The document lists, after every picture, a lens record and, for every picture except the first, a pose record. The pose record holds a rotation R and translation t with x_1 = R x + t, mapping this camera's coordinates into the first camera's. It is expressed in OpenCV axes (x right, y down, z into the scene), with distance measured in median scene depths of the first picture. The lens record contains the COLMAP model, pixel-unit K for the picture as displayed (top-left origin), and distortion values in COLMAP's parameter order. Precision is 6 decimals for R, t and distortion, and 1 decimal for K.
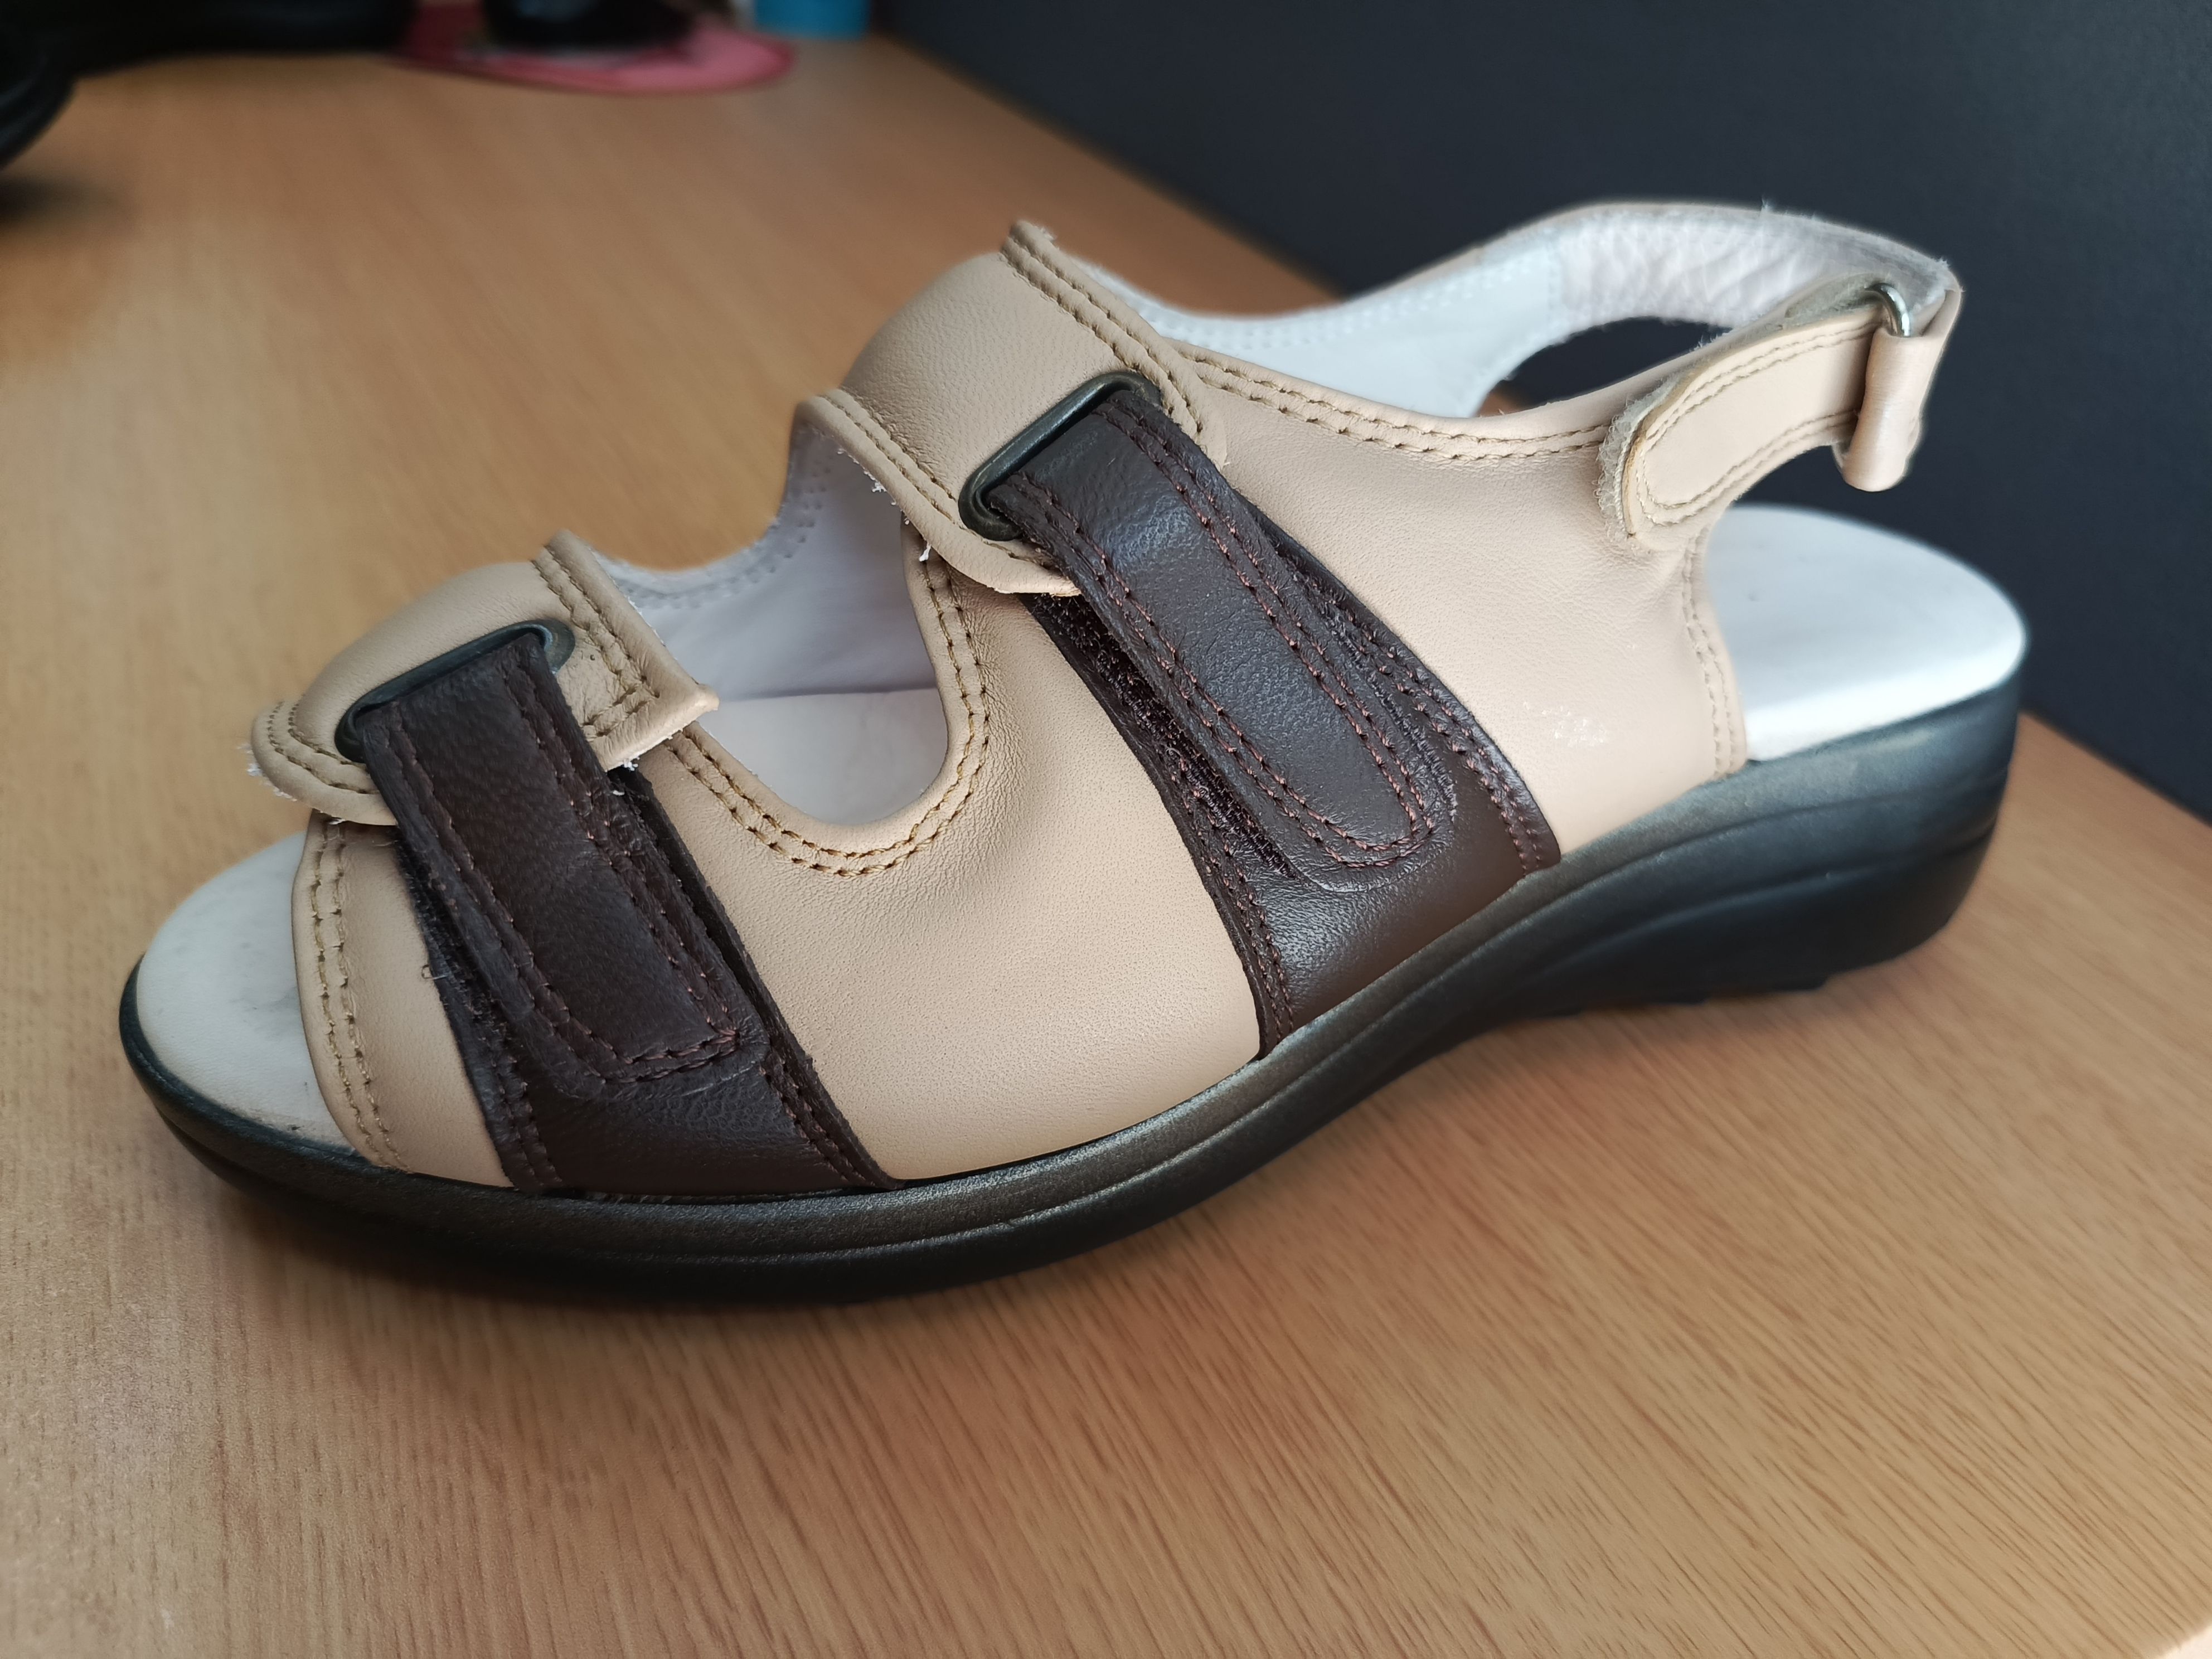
lens RADIAL K [[1609.1, 0, 1117.5], [0, 1609.1, 838.8], [0, 0, 1]] dist [-0.030276, 0.002055]
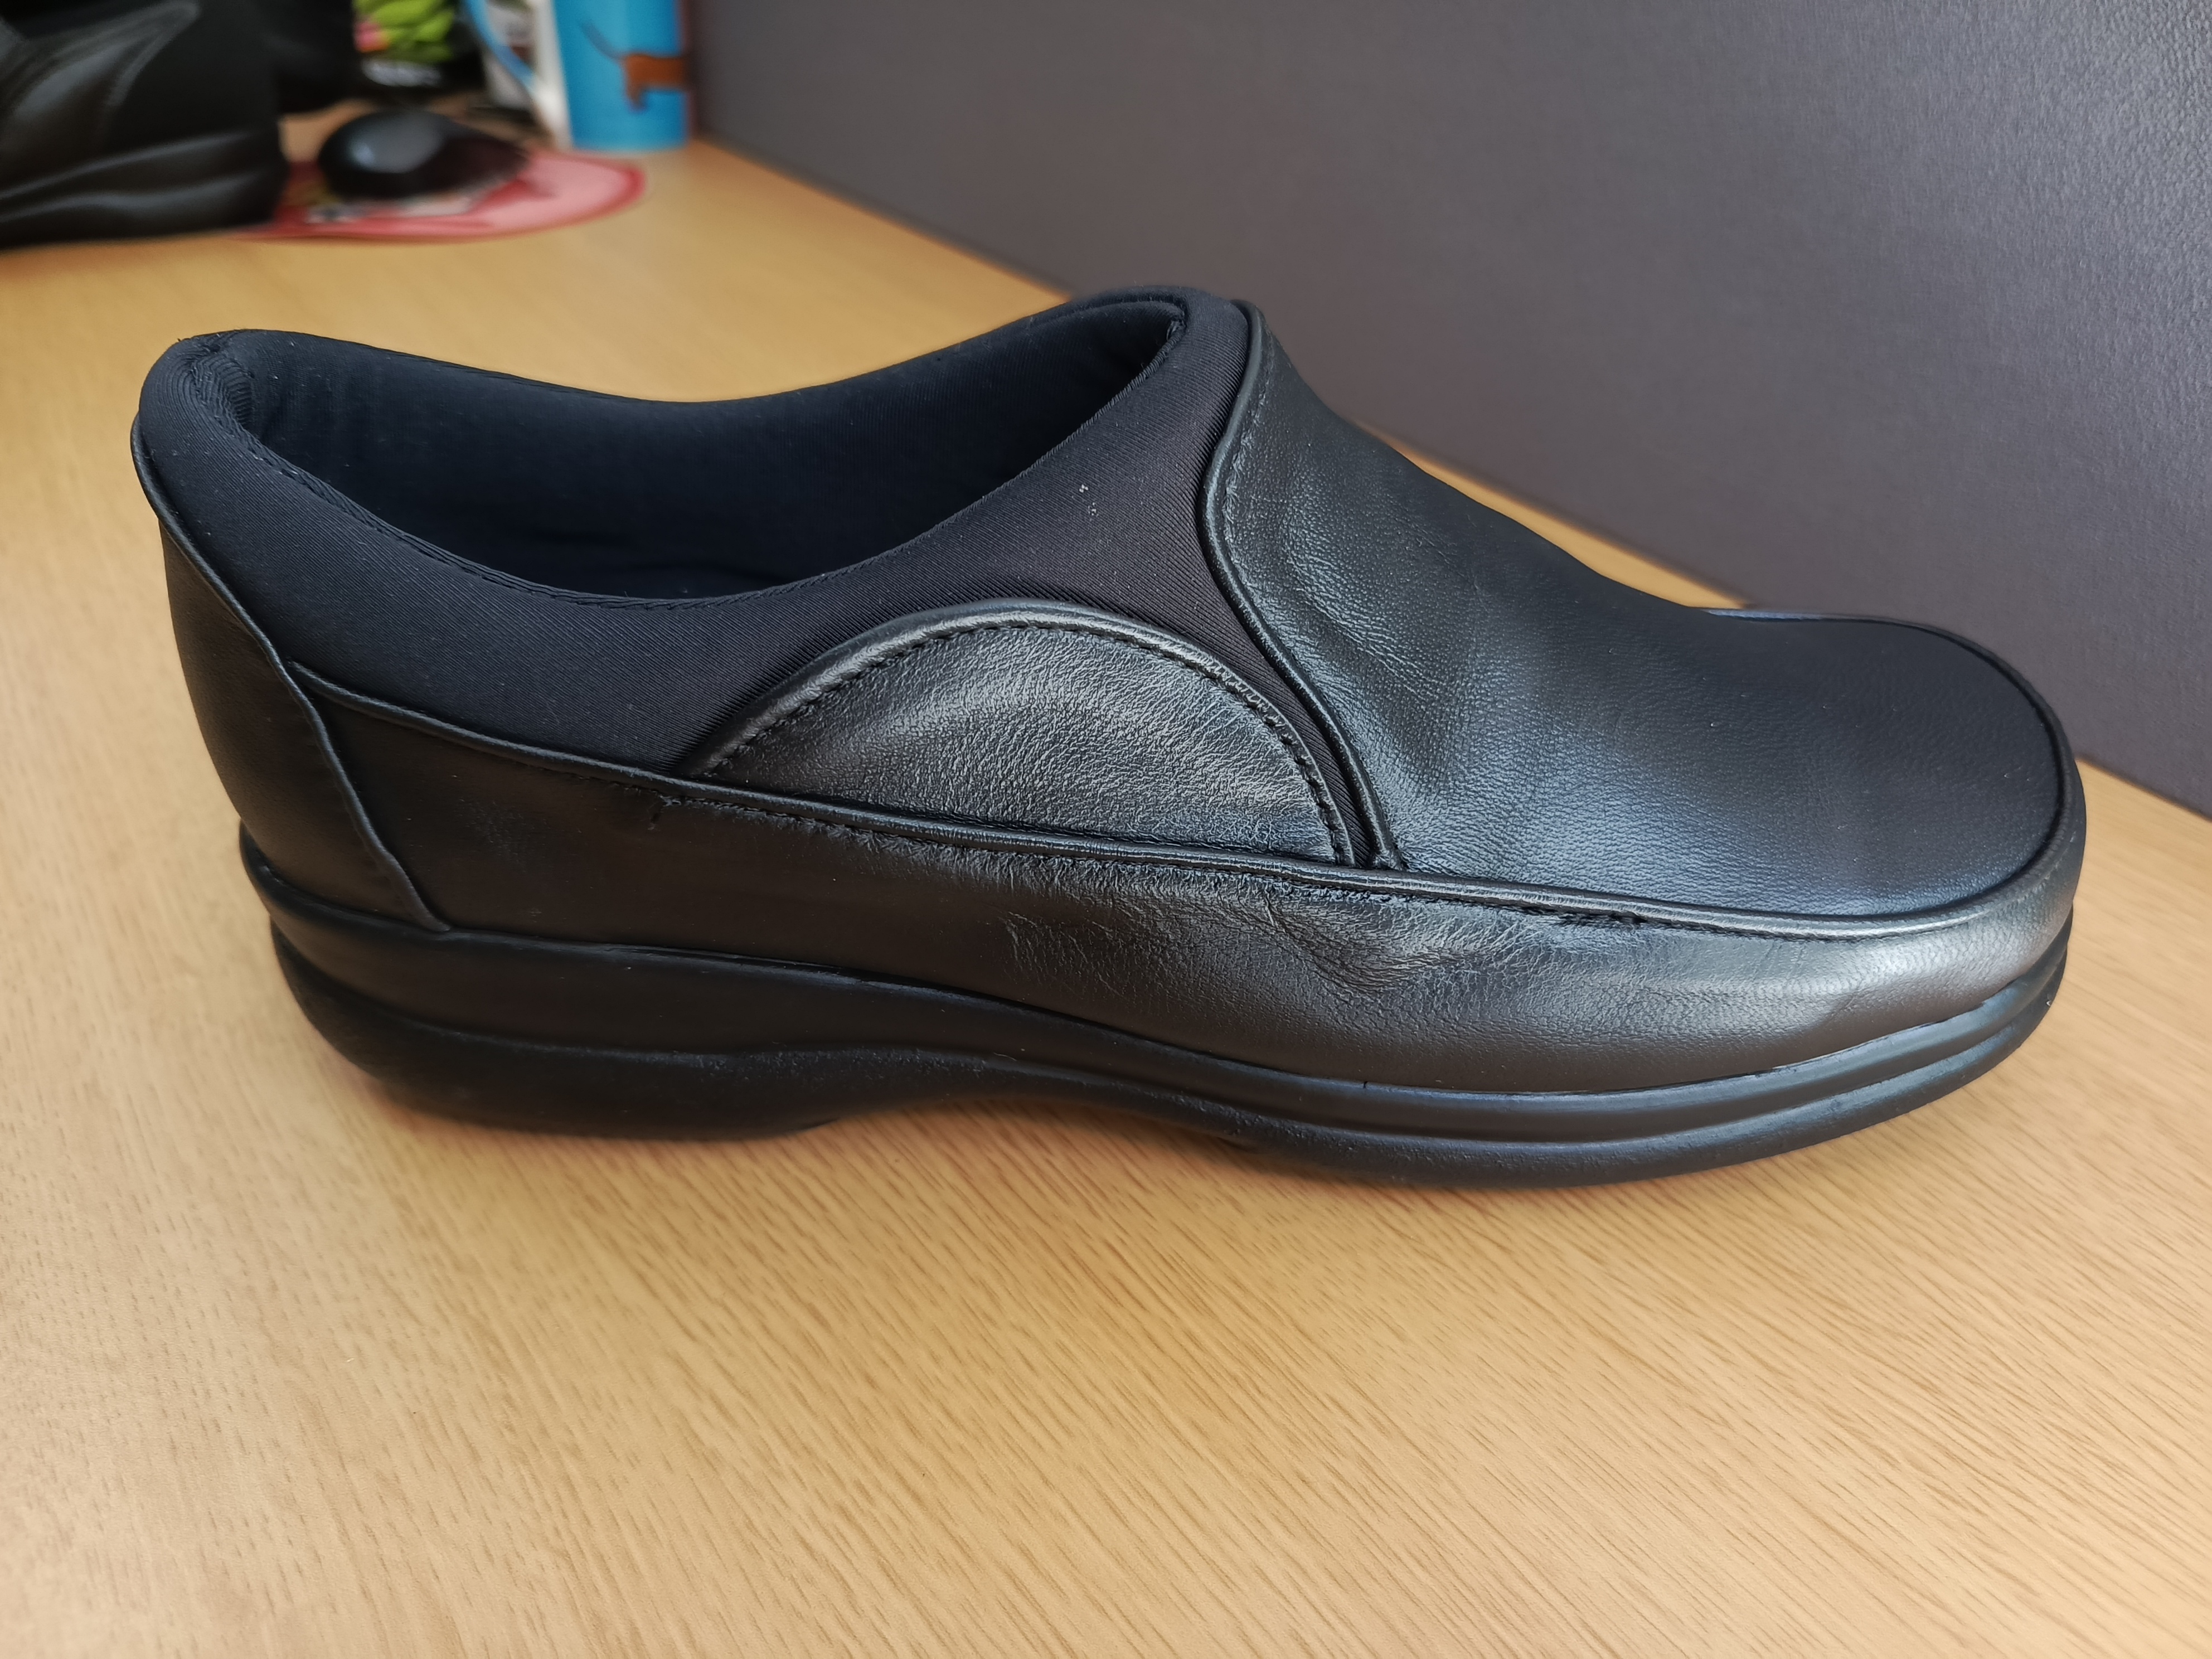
lens RADIAL K [[1609.1, 0, 1109.6], [0, 1609.1, 825.1], [0, 0, 1]] dist [-0.030276, 0.002055]
pose [[0.986908, -0.143360, 0.073892, -0.138431], [0.144477, 0.989458, -0.009965, -0.143102], [-0.071684, 0.020510, 0.997216, 0.009587]]
